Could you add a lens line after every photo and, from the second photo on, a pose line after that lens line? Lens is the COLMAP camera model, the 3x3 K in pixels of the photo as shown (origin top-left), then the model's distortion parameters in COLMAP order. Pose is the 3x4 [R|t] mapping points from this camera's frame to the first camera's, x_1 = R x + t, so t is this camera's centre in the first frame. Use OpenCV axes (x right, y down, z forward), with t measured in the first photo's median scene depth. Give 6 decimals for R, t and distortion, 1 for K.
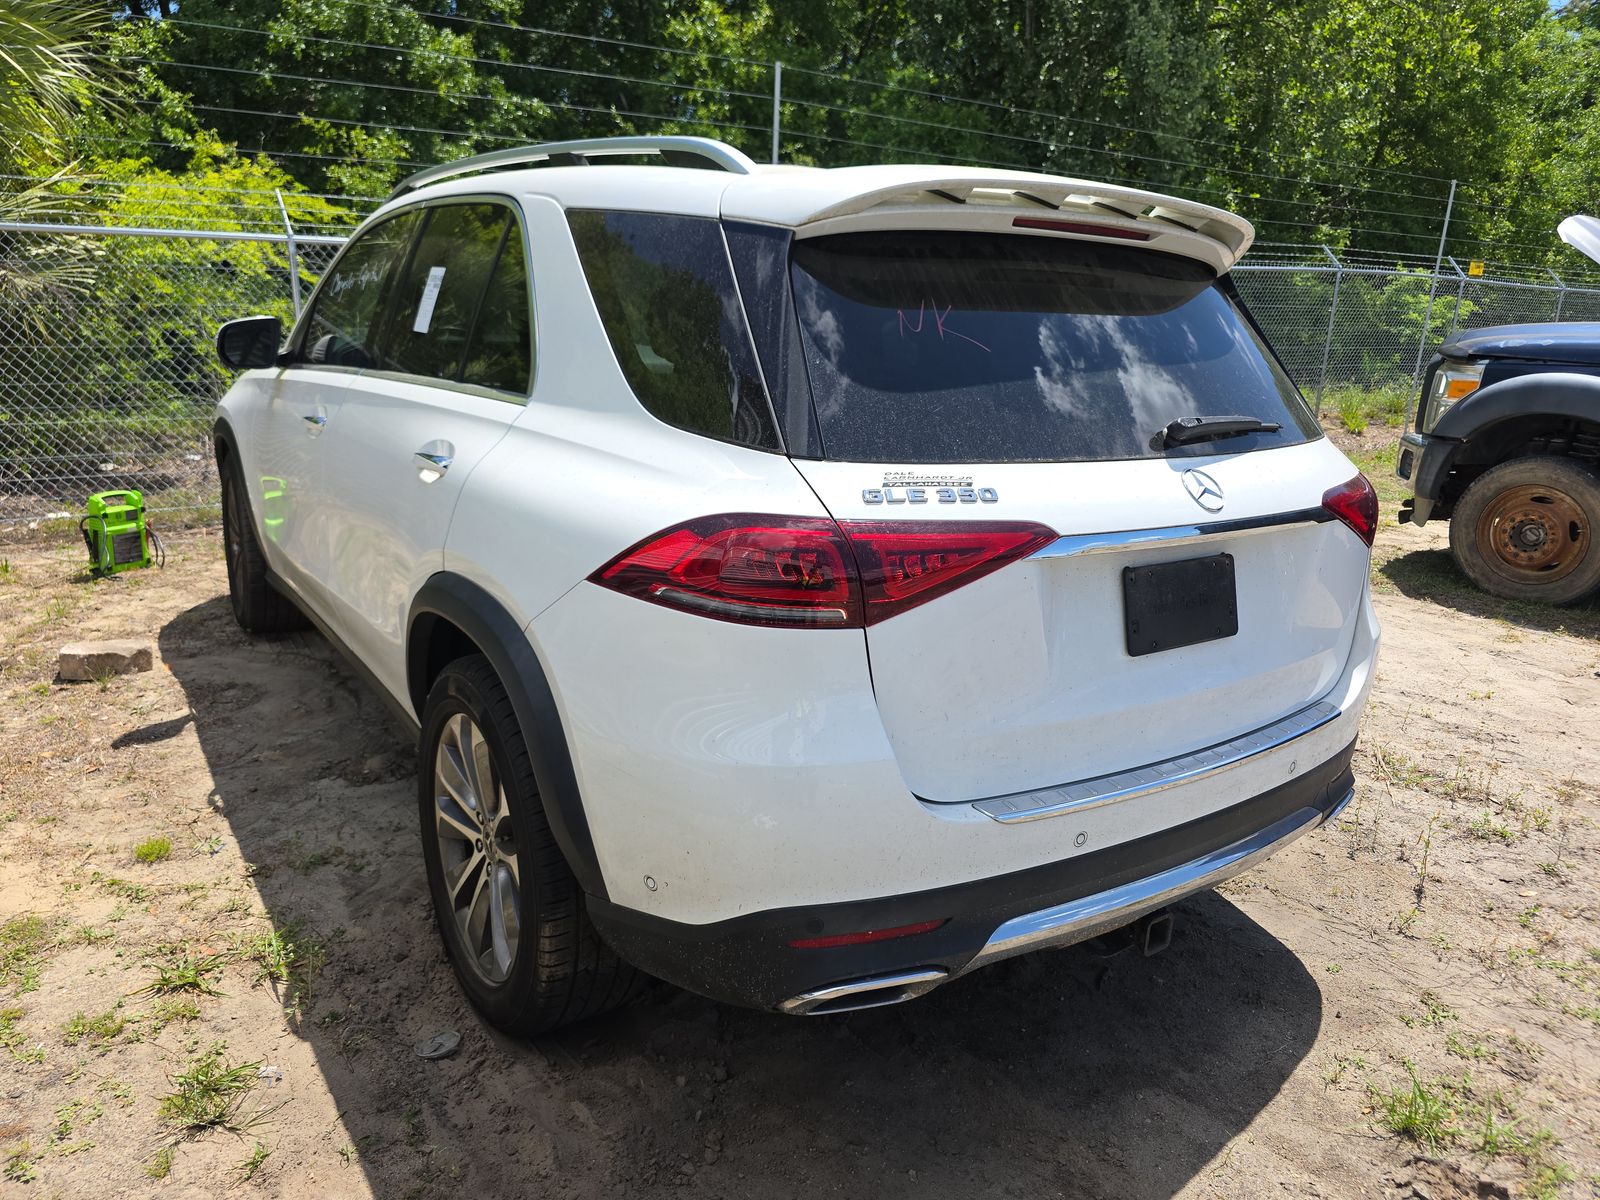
lens RADIAL K [[1132.0, 0, 840.5], [0, 1132.0, 631.5], [0, 0, 1]] dist [0.040701, -0.034576]
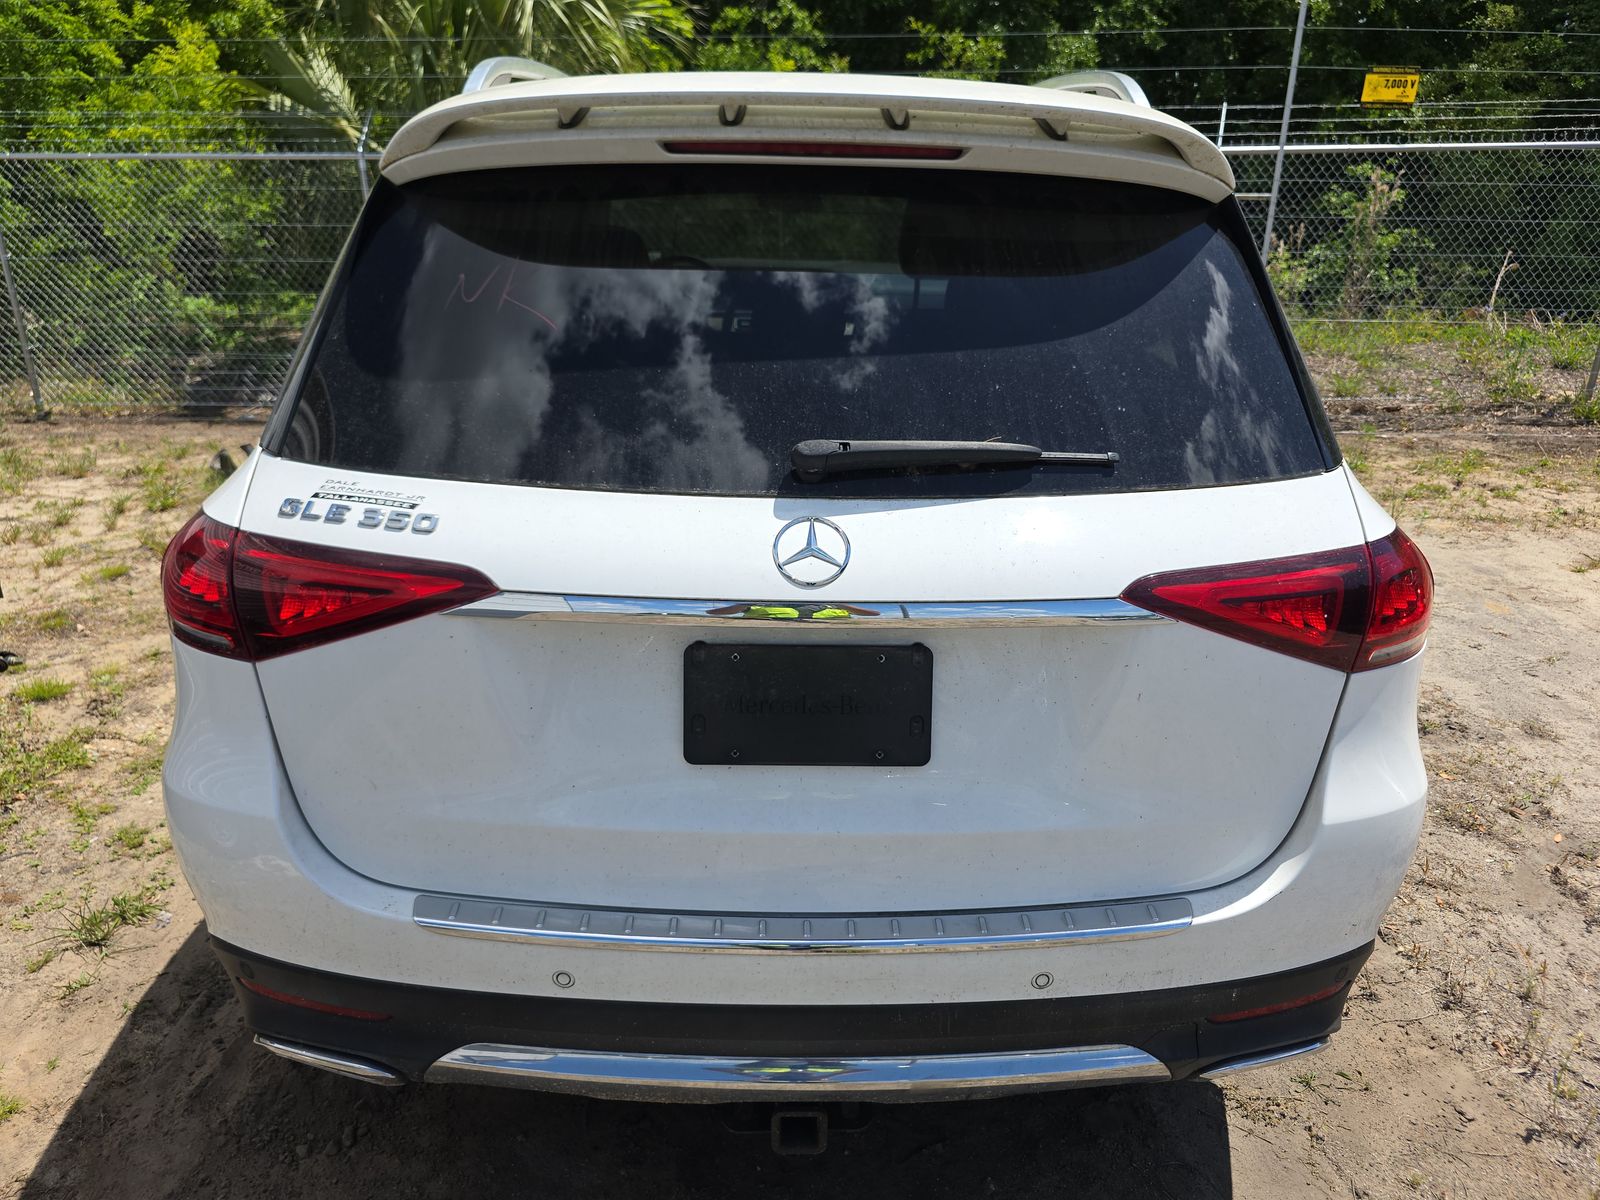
lens RADIAL K [[1132.0, 0, 765.4], [0, 1132.0, 633.6], [0, 0, 1]] dist [0.040701, -0.034576]
pose [[0.814747, 0.189624, -0.547933, 0.618917], [-0.143458, 0.981555, 0.126373, -0.144671], [0.561790, -0.024357, 0.826921, 0.394141]]
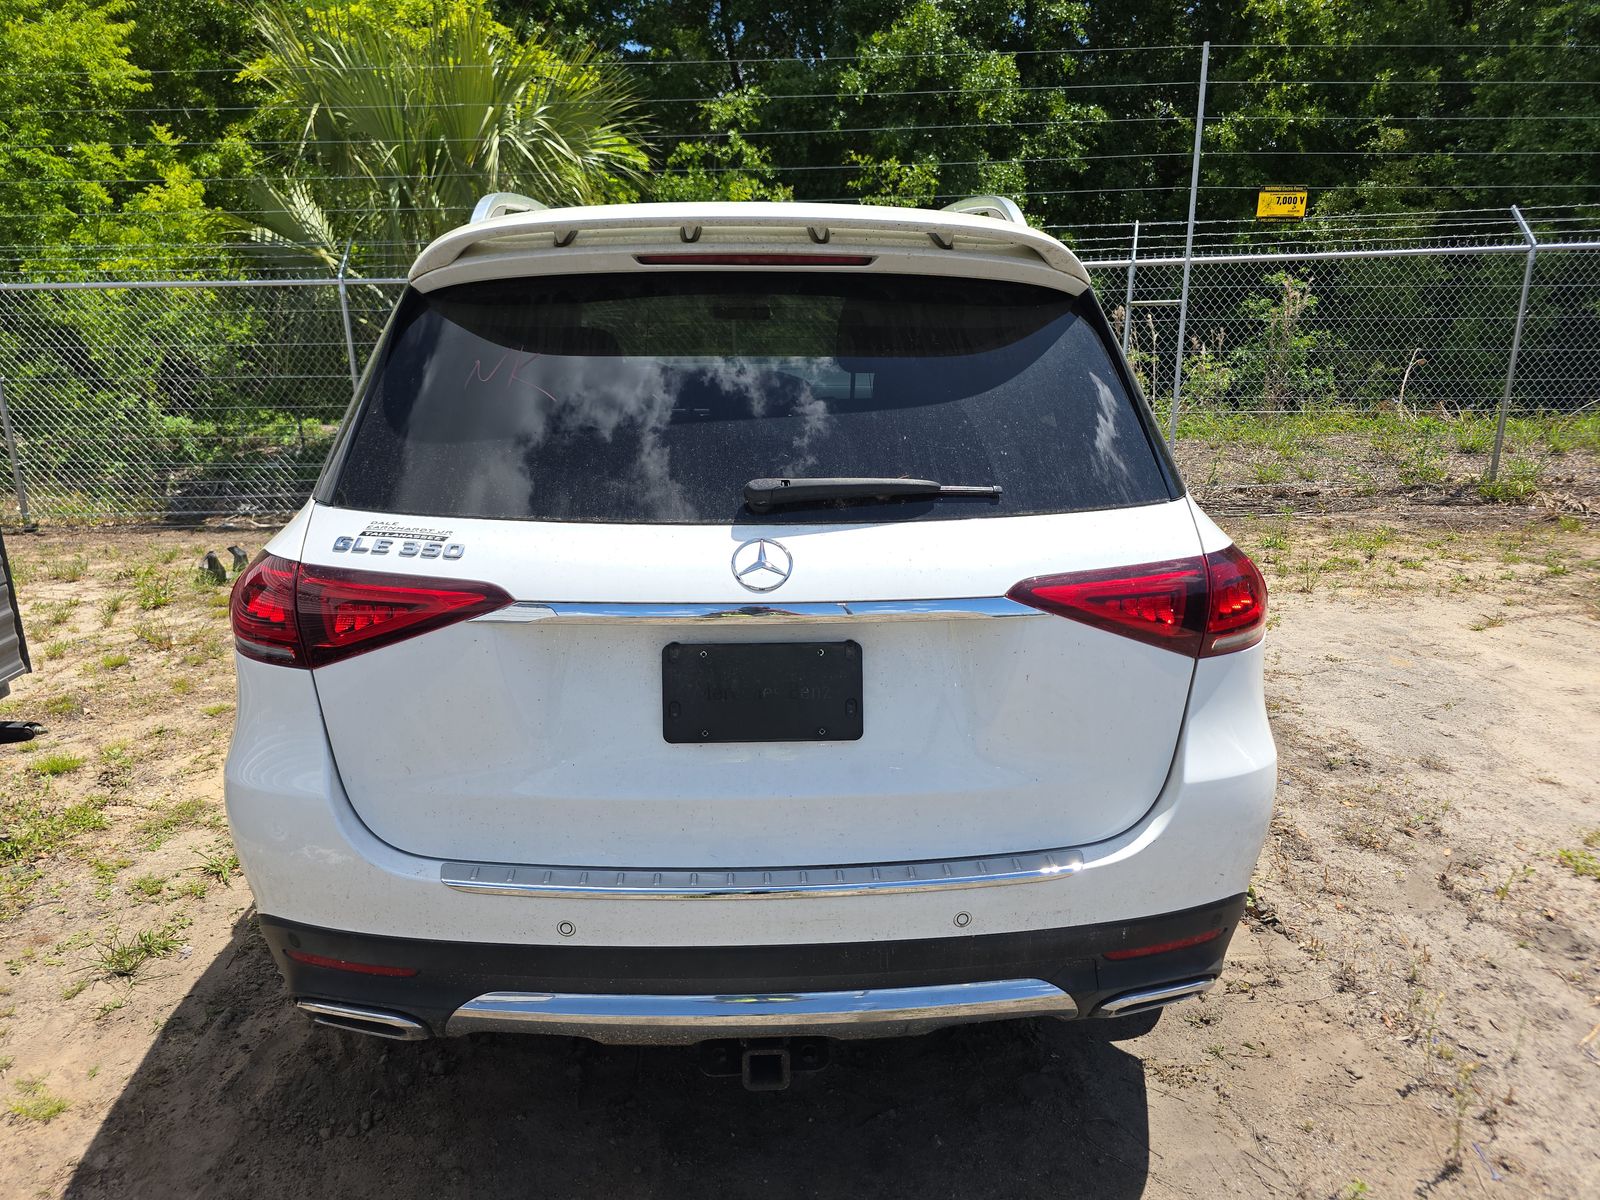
lens RADIAL K [[1132.0, 0, 749.7], [0, 1132.0, 636.7], [0, 0, 1]] dist [0.040701, -0.034576]
pose [[0.828630, 0.119630, -0.546864, 0.718970], [-0.120329, 0.992127, 0.034707, -0.091116], [0.546711, 0.037044, 0.836502, 0.263773]]
